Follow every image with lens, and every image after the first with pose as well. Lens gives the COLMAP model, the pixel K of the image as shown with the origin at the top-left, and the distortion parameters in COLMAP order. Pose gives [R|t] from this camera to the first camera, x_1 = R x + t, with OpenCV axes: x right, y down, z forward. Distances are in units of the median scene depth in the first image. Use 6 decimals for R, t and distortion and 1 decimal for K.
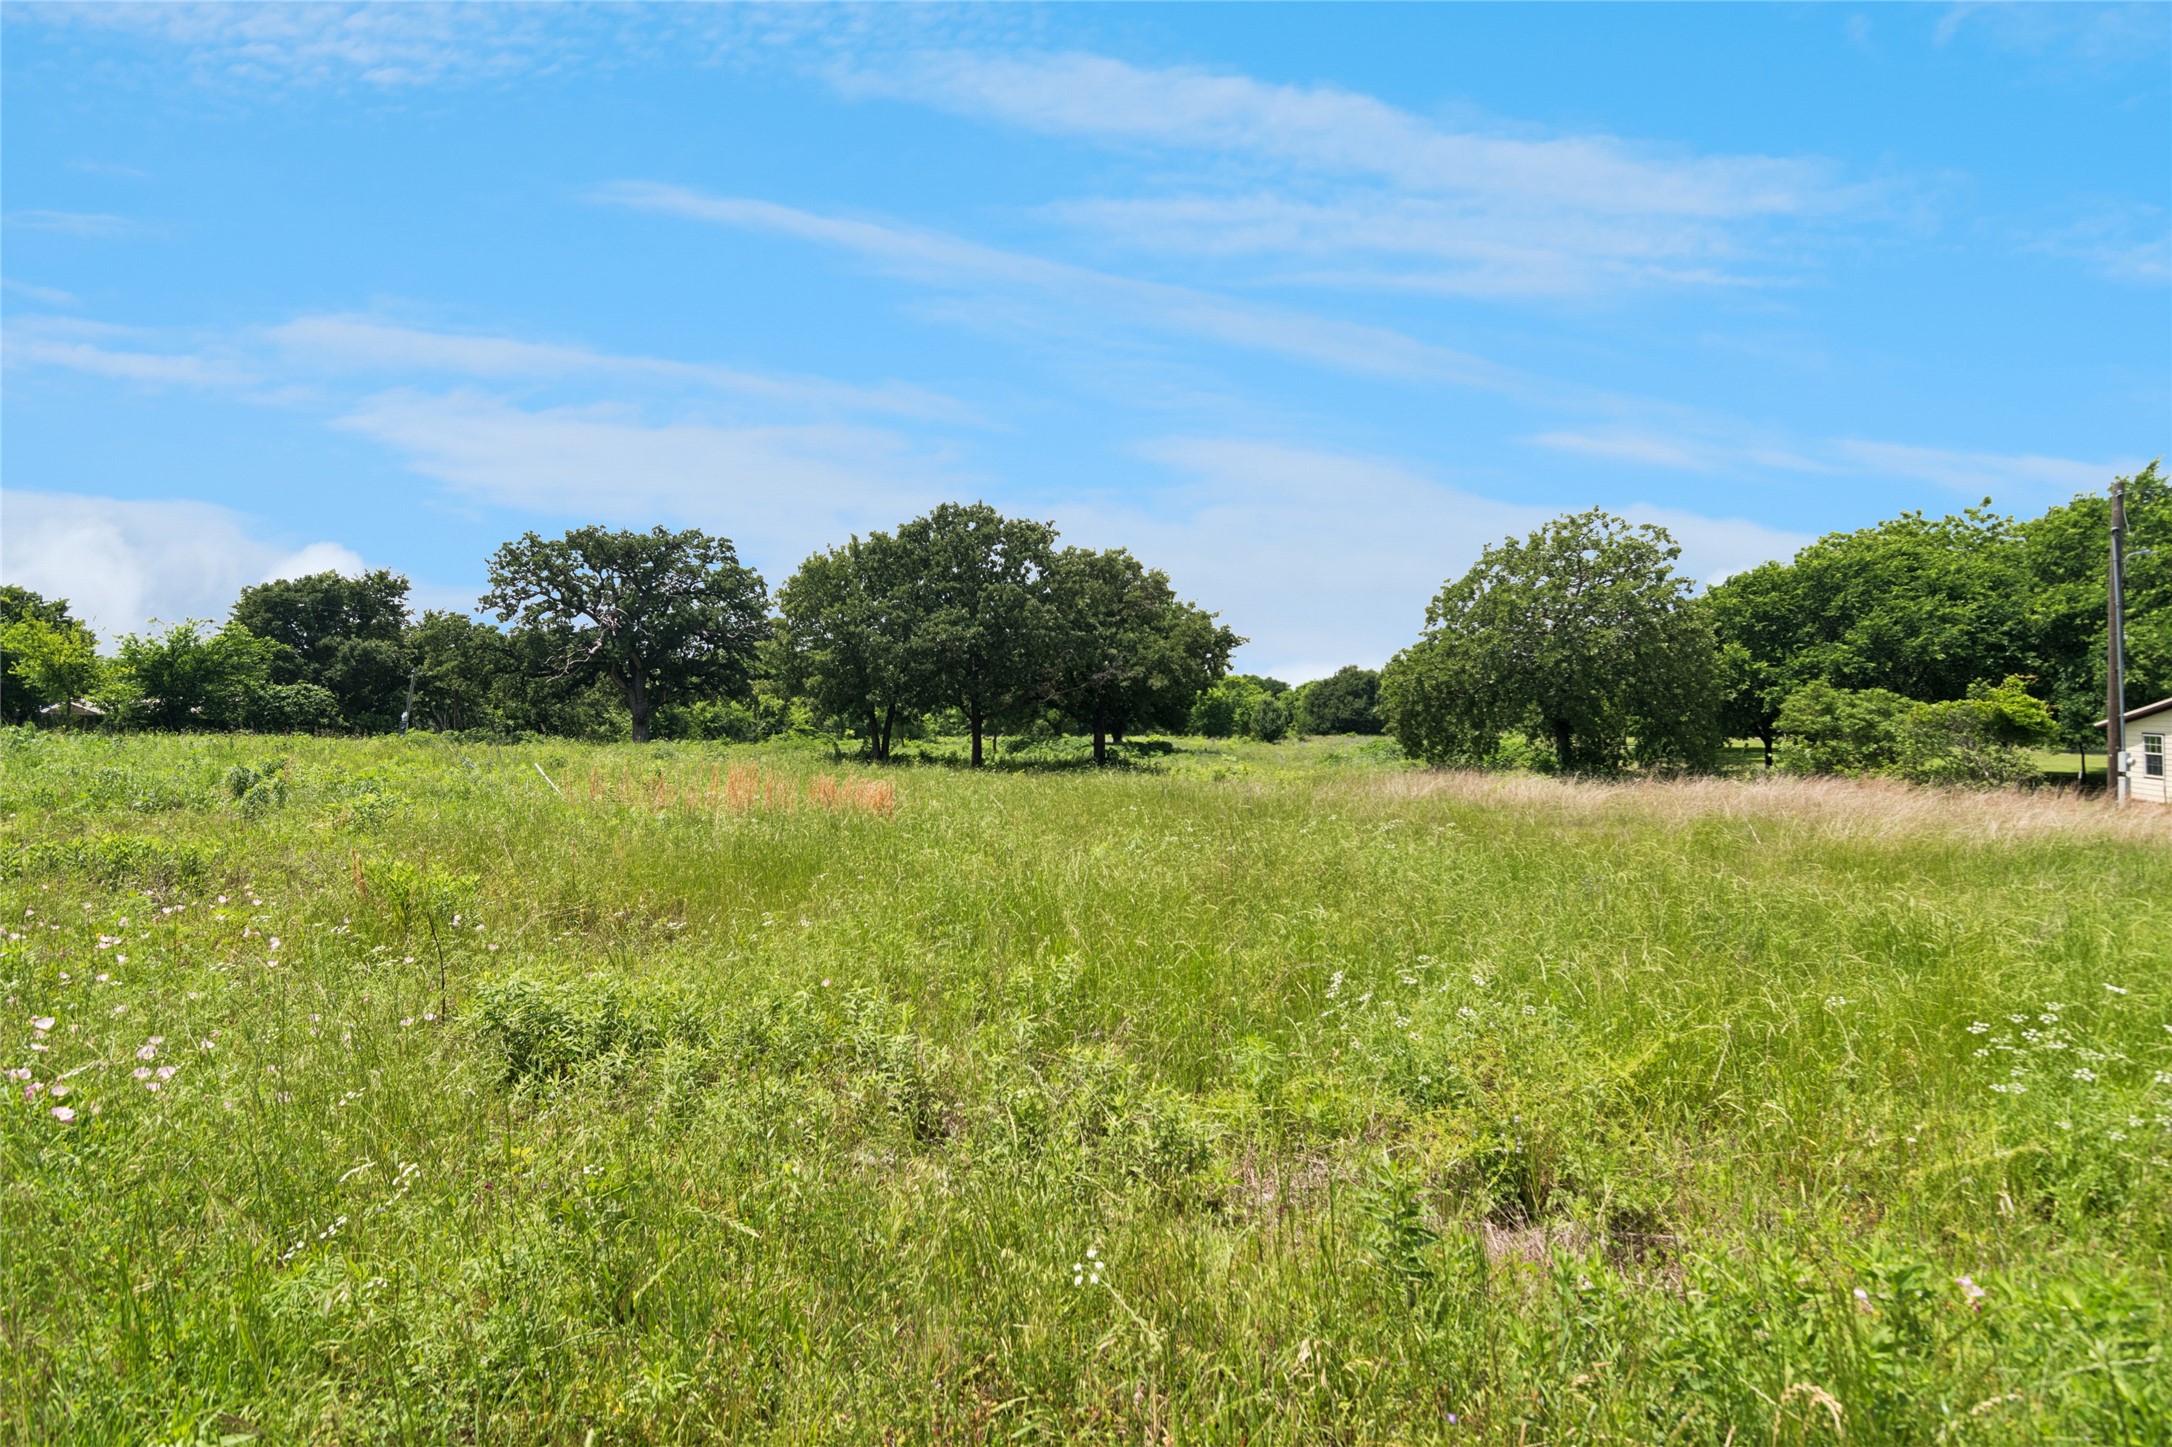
lens RADIAL K [[1070.5, 0, 1081.8], [0, 1070.5, 700.2], [0, 0, 1]] dist [0.005751, 0.001024]
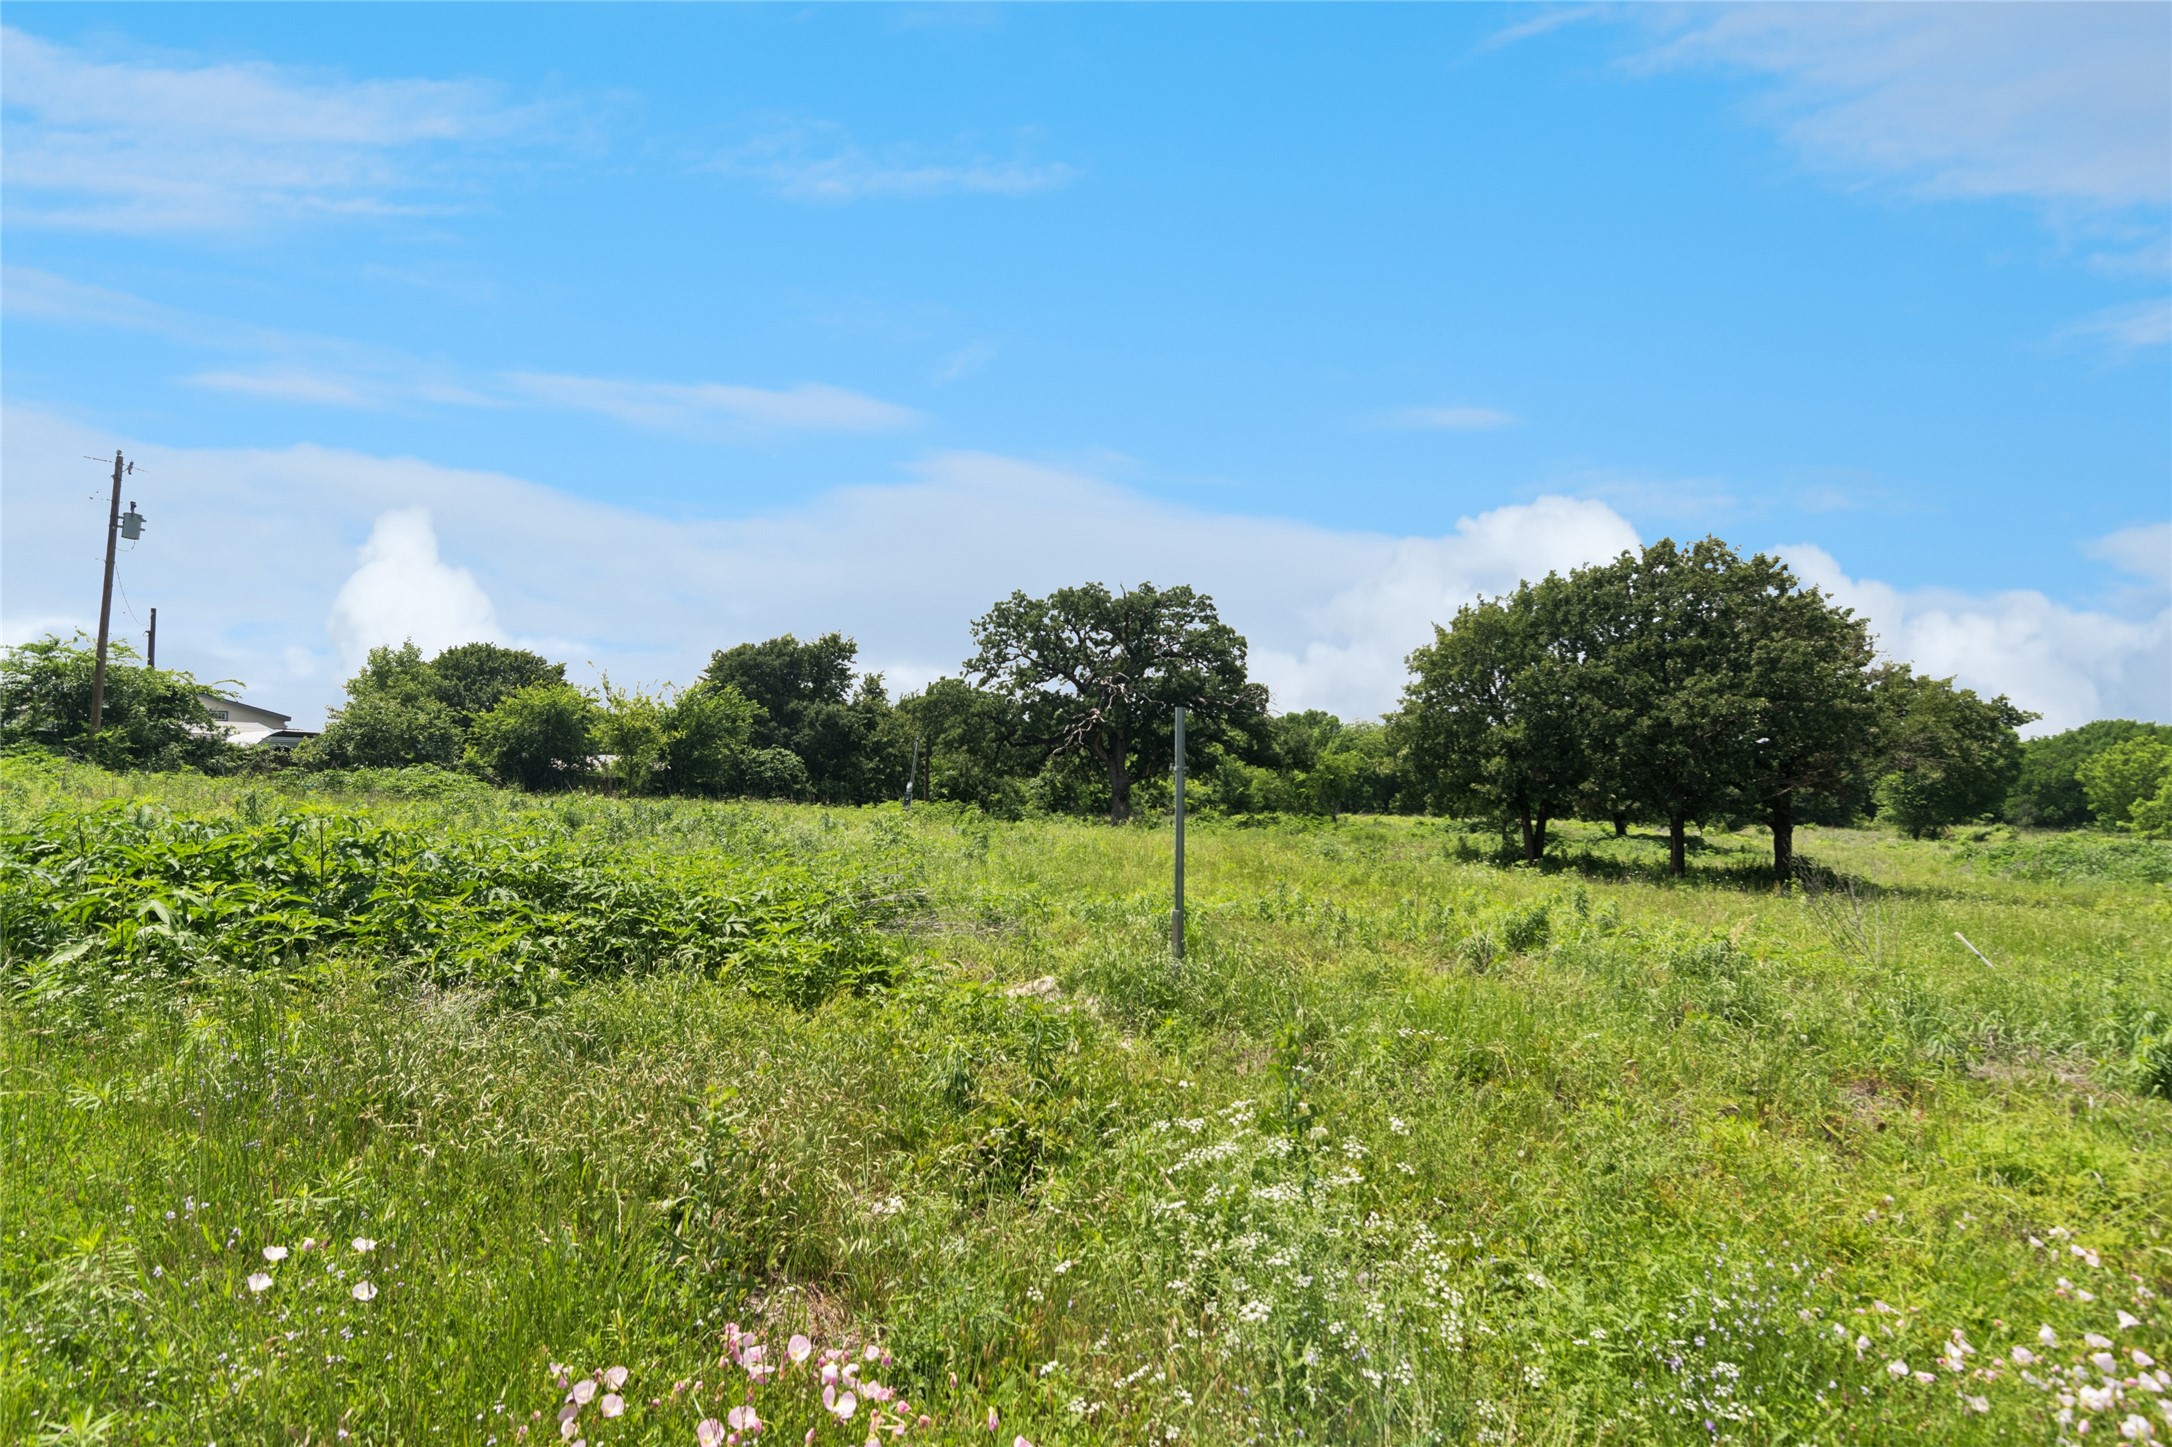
lens RADIAL K [[1070.5, 0, 1079.5], [0, 1070.5, 710.9], [0, 0, 1]] dist [0.005751, 0.001024]
pose [[0.974353, 0.010088, -0.224801, -0.256068], [-0.021797, 0.998528, -0.049665, -0.007231], [0.223969, 0.053291, 0.973138, 0.111783]]
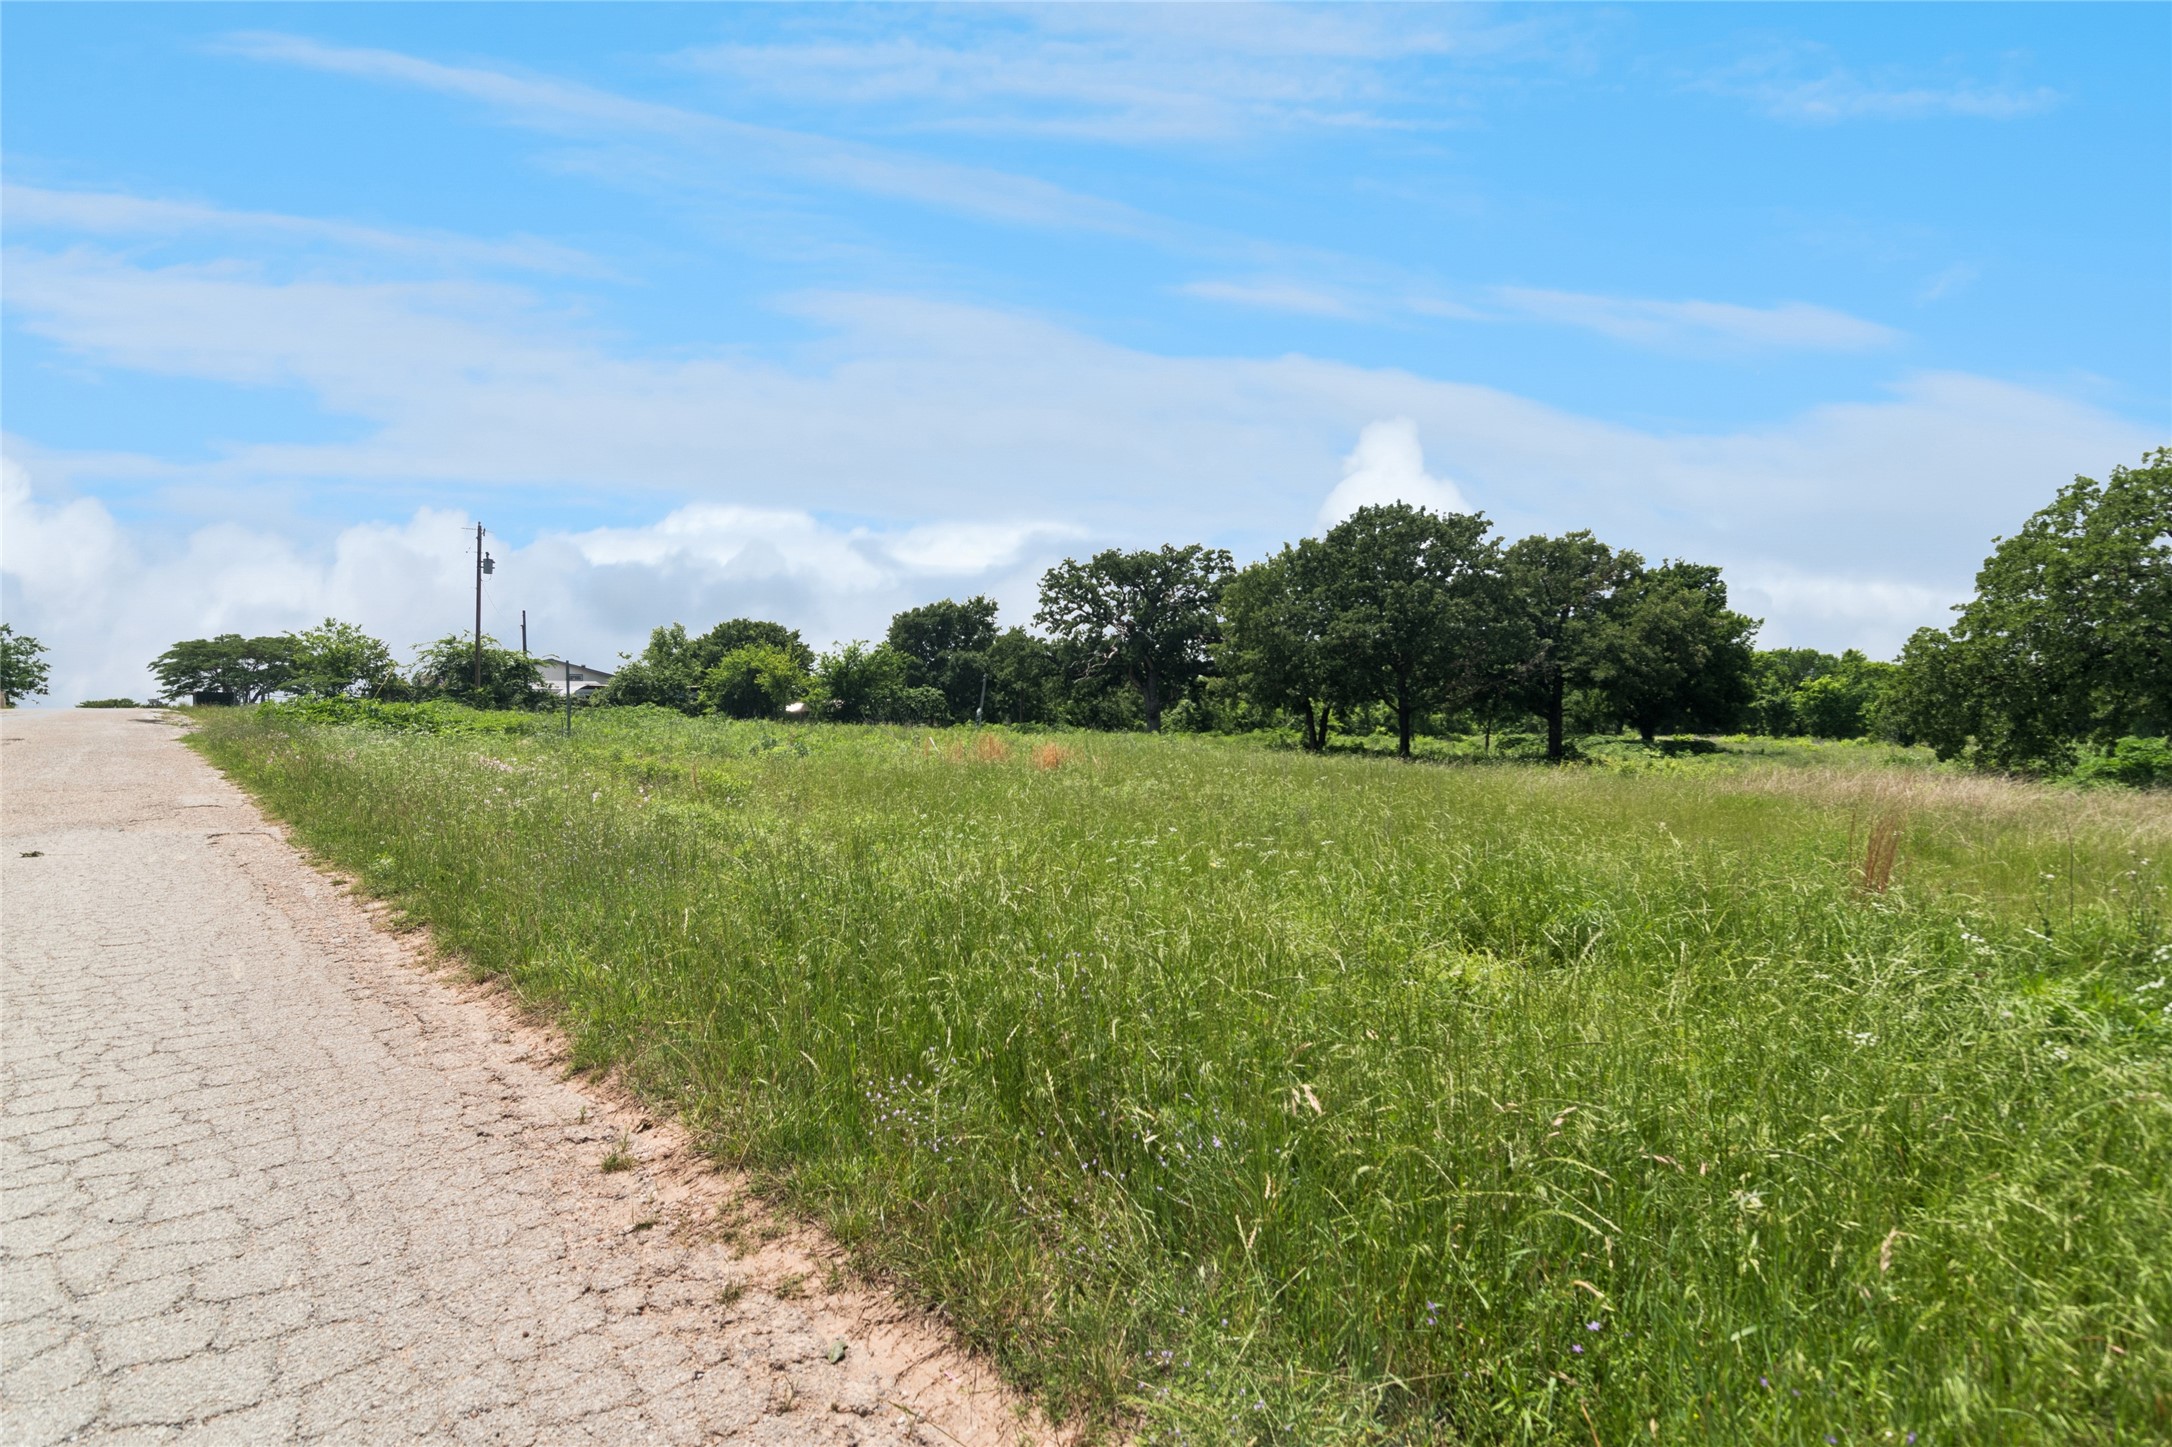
lens RADIAL K [[1070.5, 0, 1094.3], [0, 1070.5, 719.4], [0, 0, 1]] dist [0.005751, 0.001024]
pose [[0.866534, 0.001710, -0.499114, 0.113427], [0.007943, 0.999820, 0.017216, 0.003590], [0.499054, -0.018883, 0.866365, -0.030269]]
